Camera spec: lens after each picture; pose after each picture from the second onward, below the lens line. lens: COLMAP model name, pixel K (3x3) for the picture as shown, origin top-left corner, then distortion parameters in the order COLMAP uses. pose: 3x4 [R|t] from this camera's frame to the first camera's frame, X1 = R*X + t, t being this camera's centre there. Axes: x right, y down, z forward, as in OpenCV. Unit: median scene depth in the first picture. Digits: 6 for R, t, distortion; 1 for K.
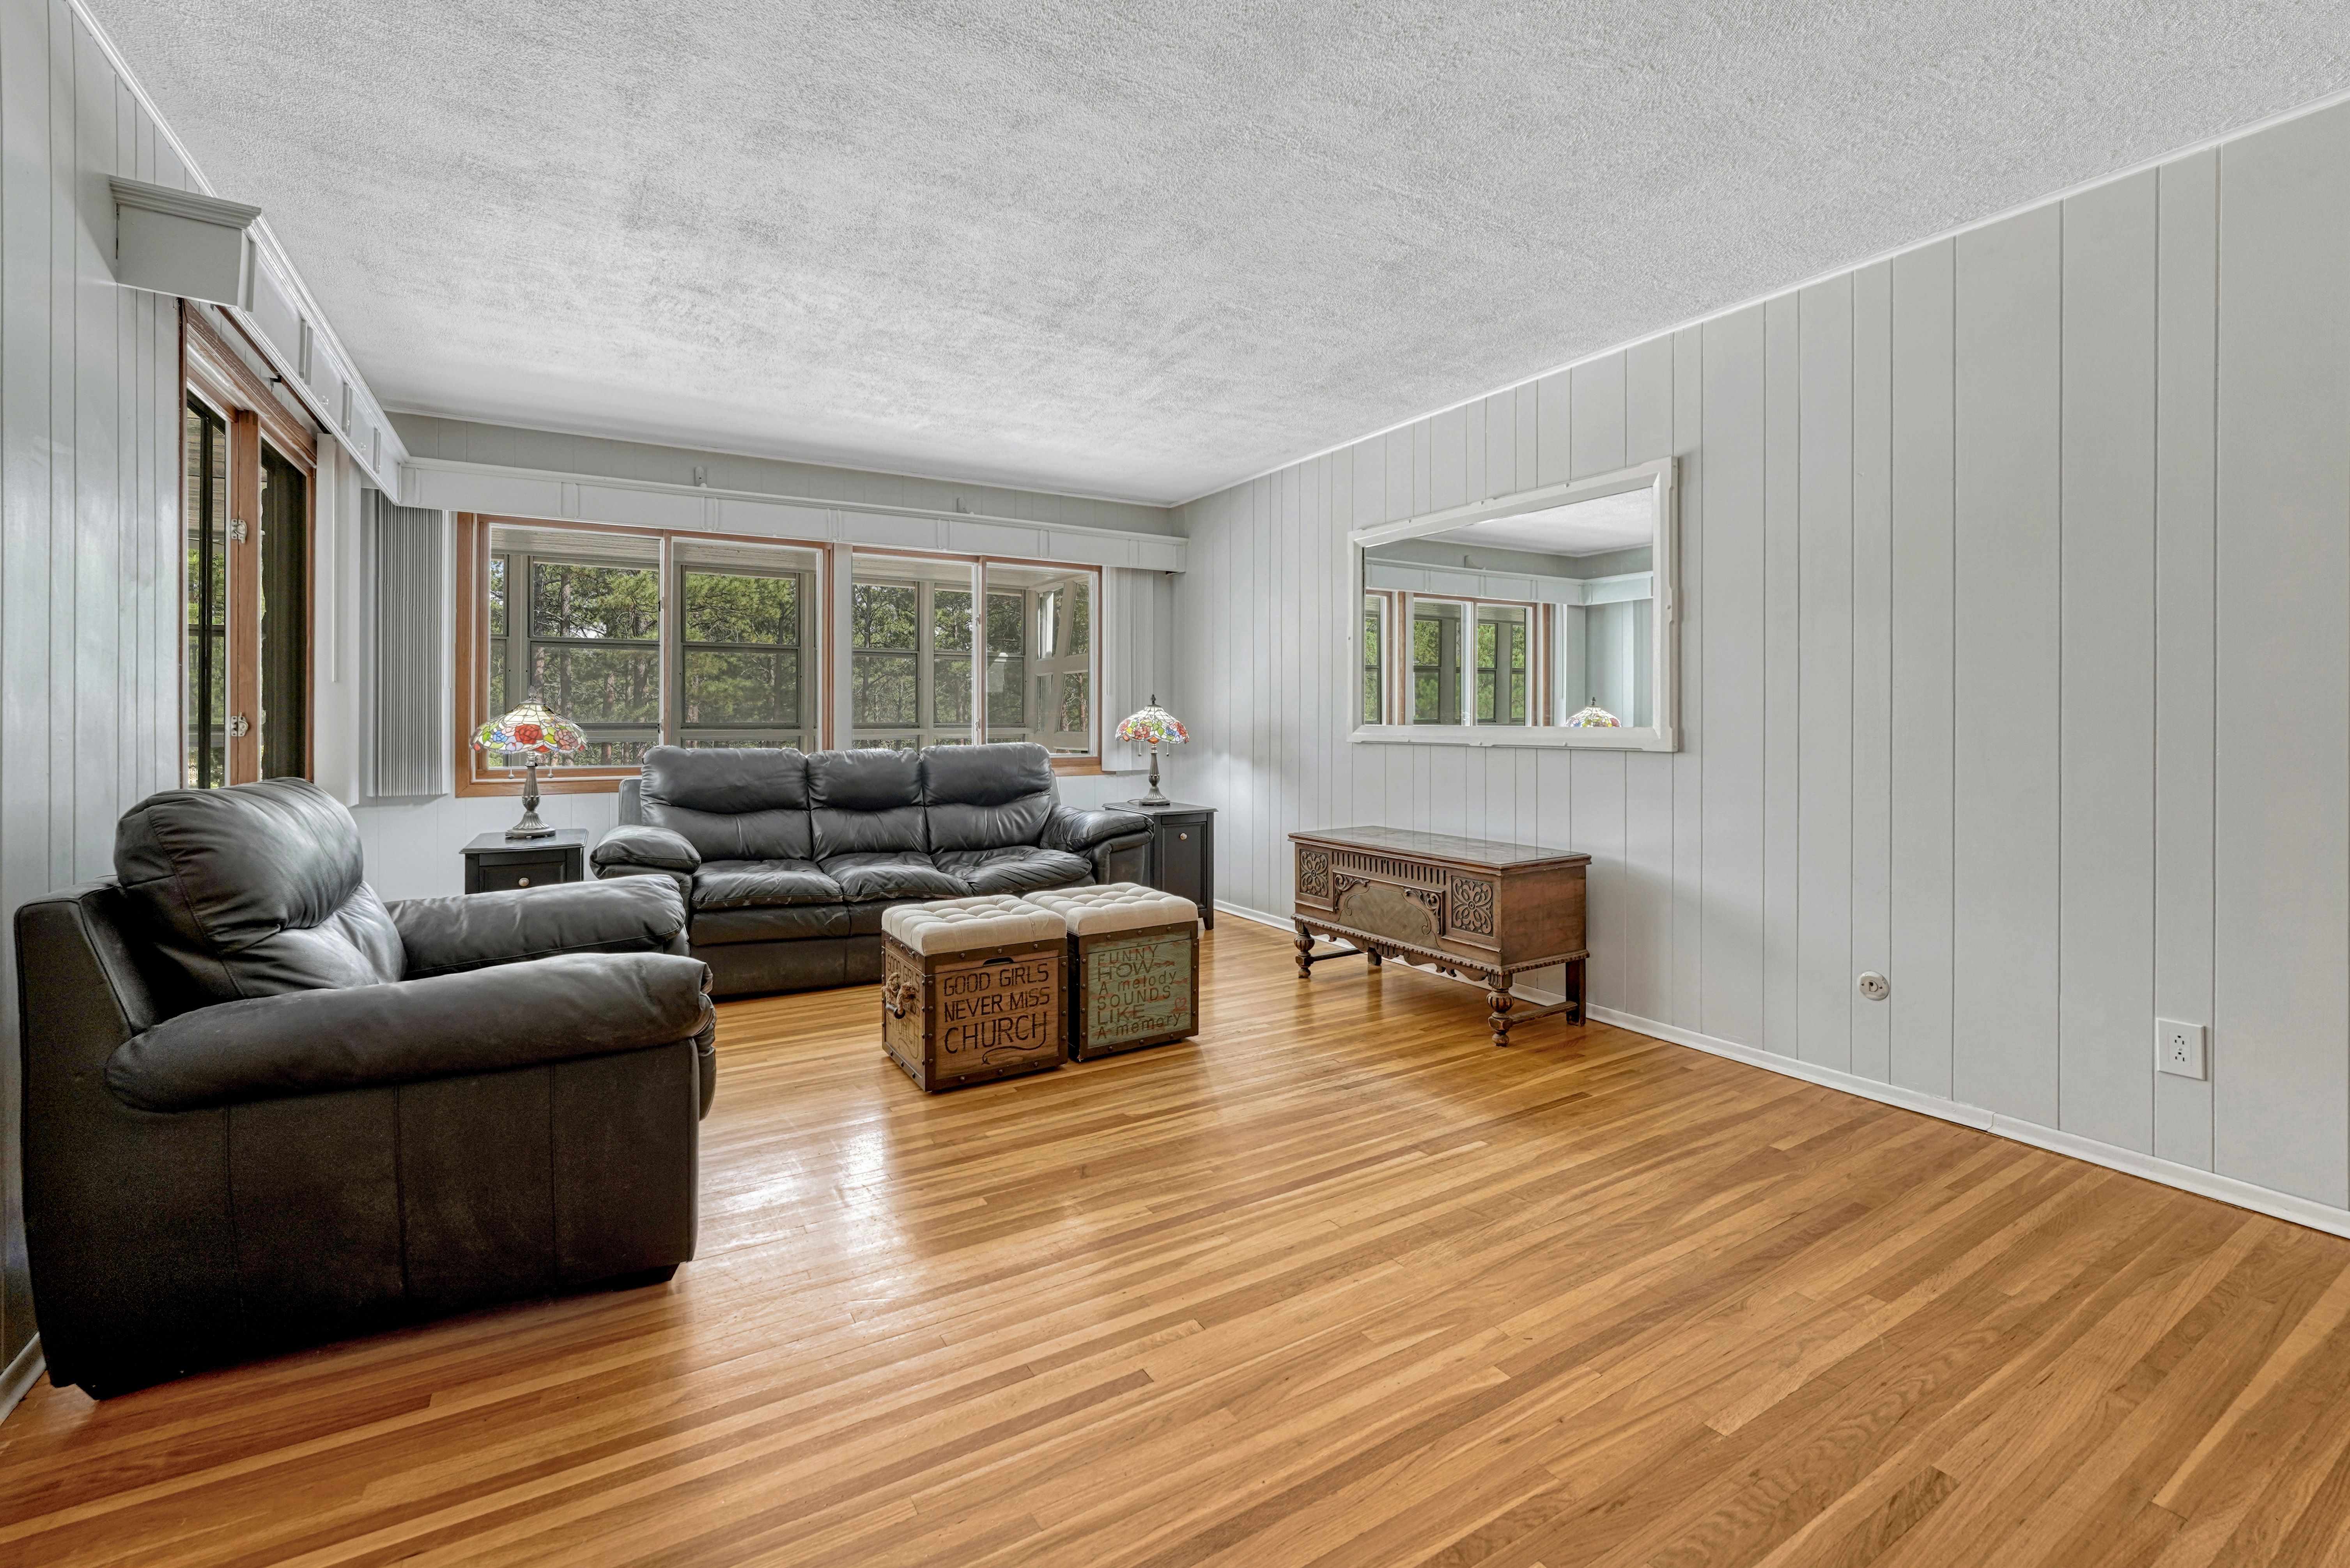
lens RADIAL K [[1005.3, 0, 1213.5], [0, 1005.3, 713.7], [0, 0, 1]] dist [-0.000610, -0.000101]
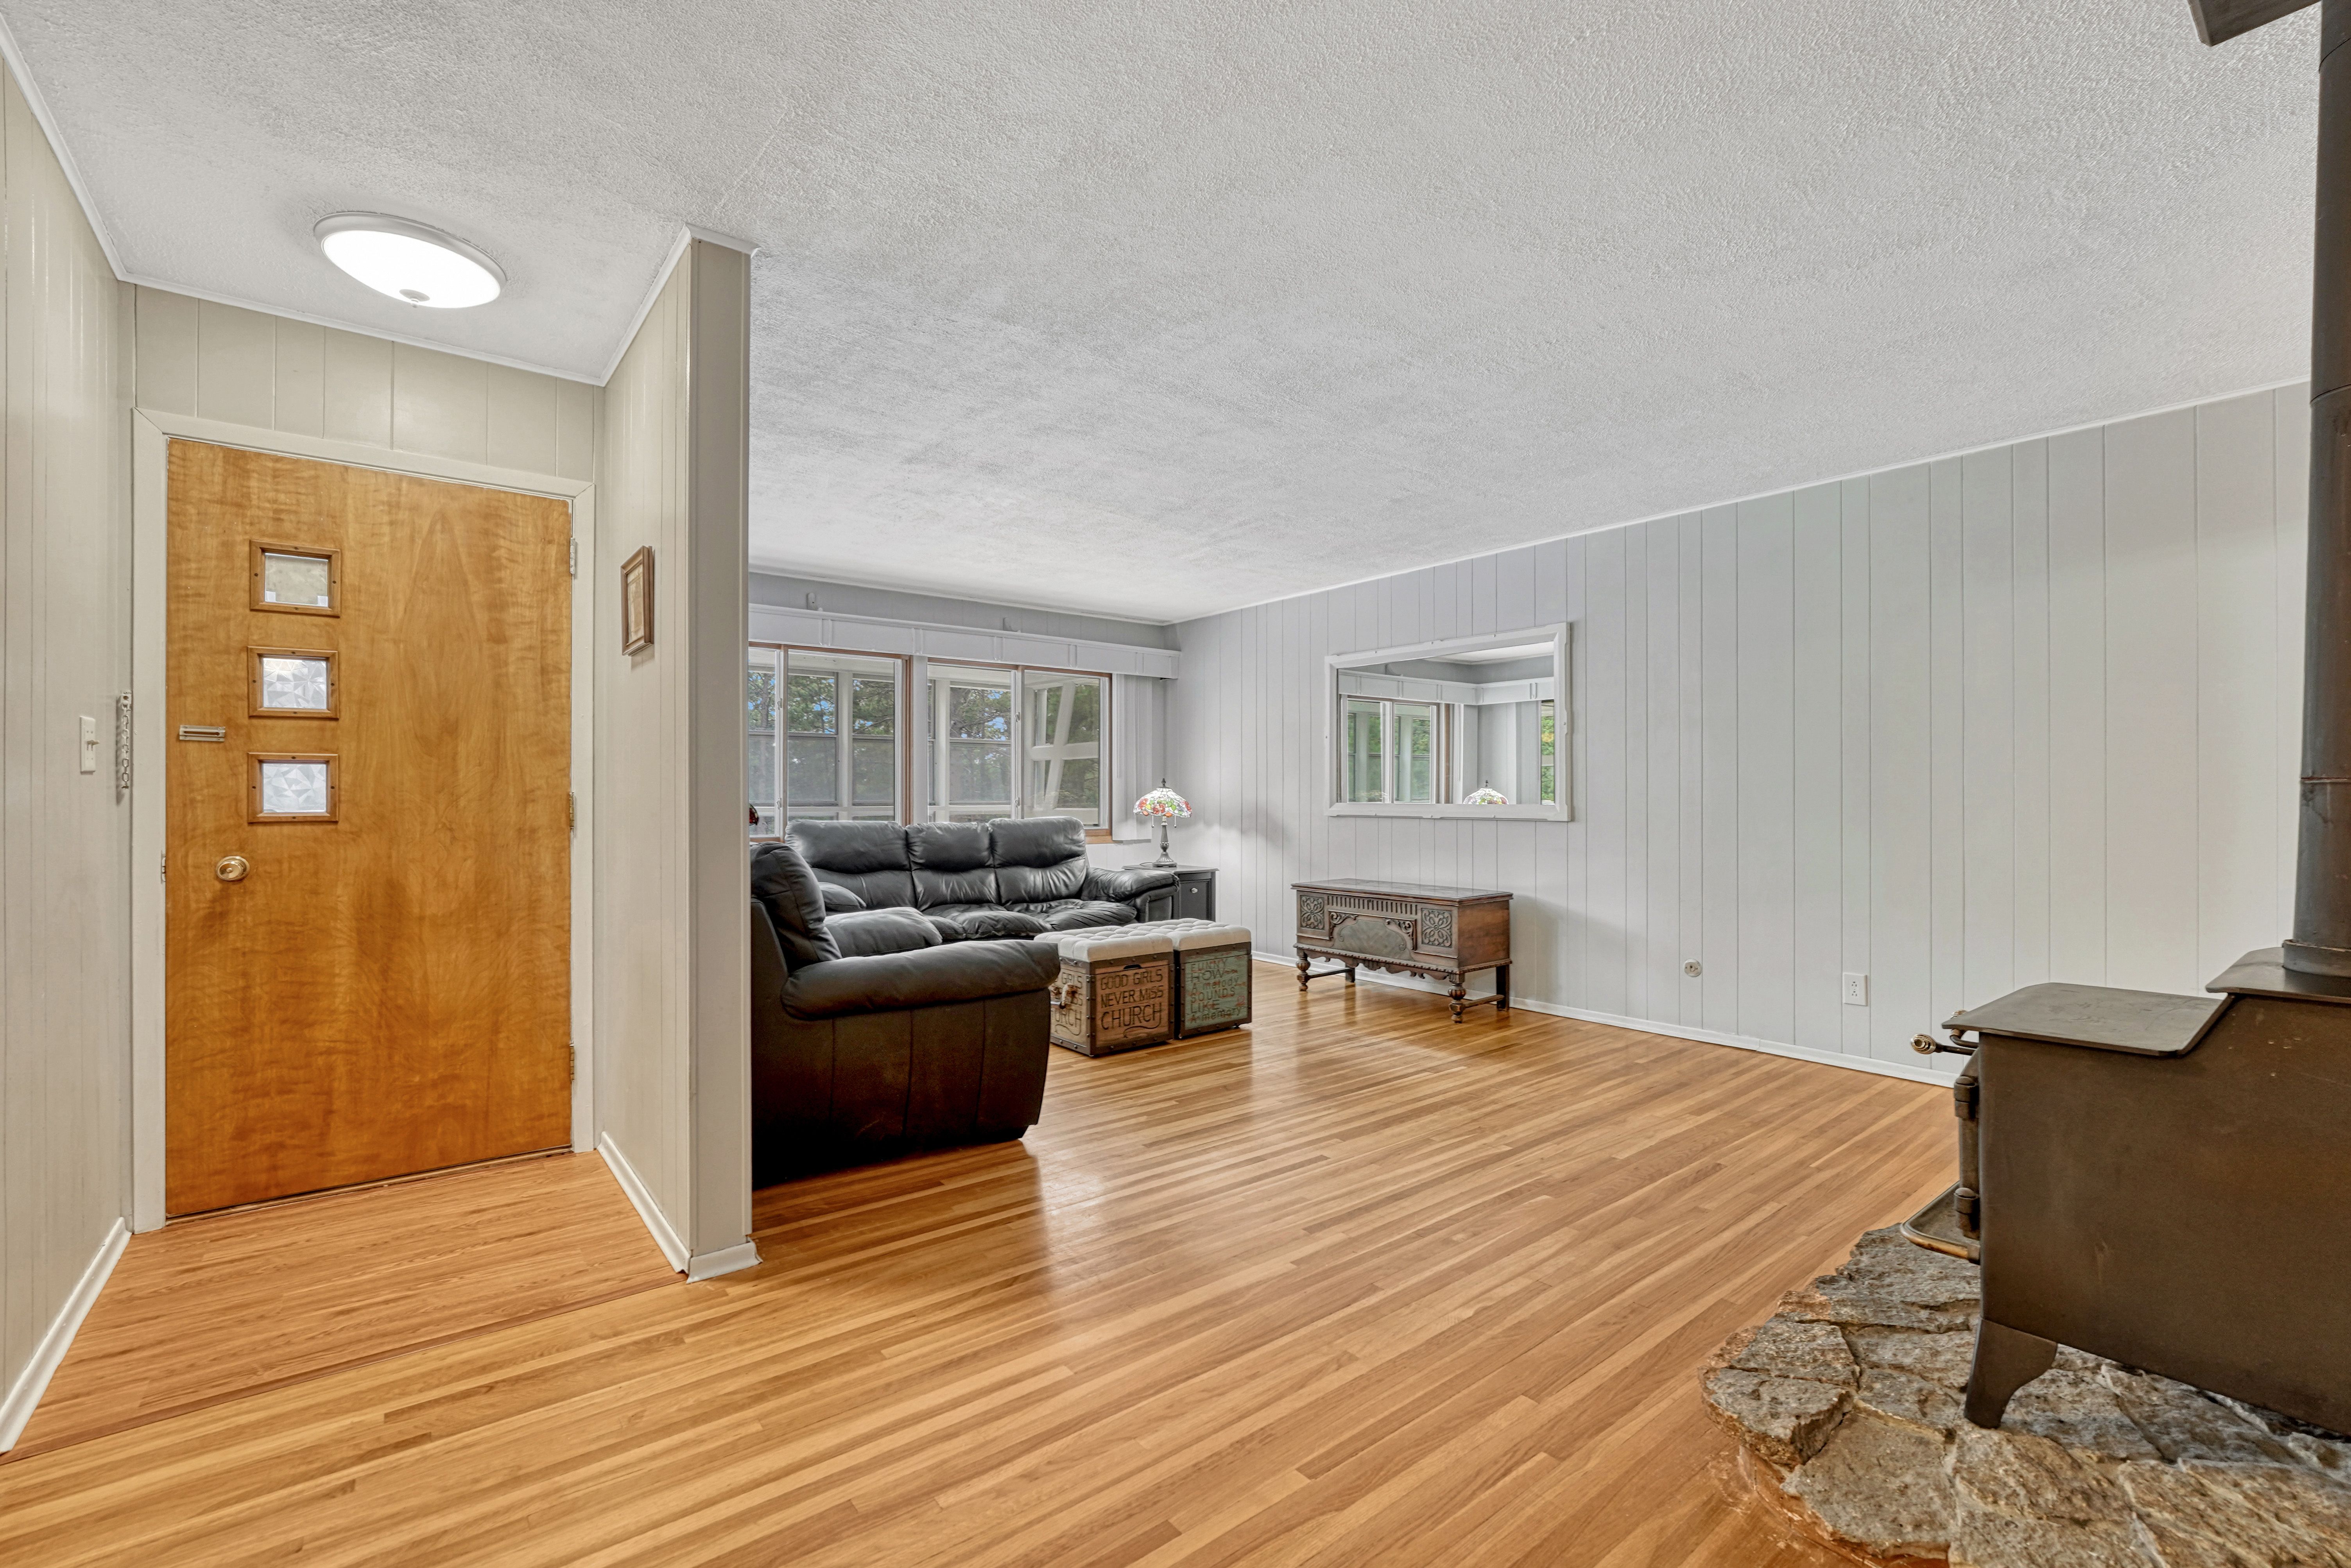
lens RADIAL K [[993.0, 0, 1232.5], [0, 993.0, 783.6], [0, 0, 1]] dist [-0.001481, -0.000230]
pose [[0.989825, 0.002455, 0.142267, -0.242505], [-0.001341, 0.999968, -0.007928, -0.005196], [-0.142282, 0.007657, 0.989797, -0.382162]]
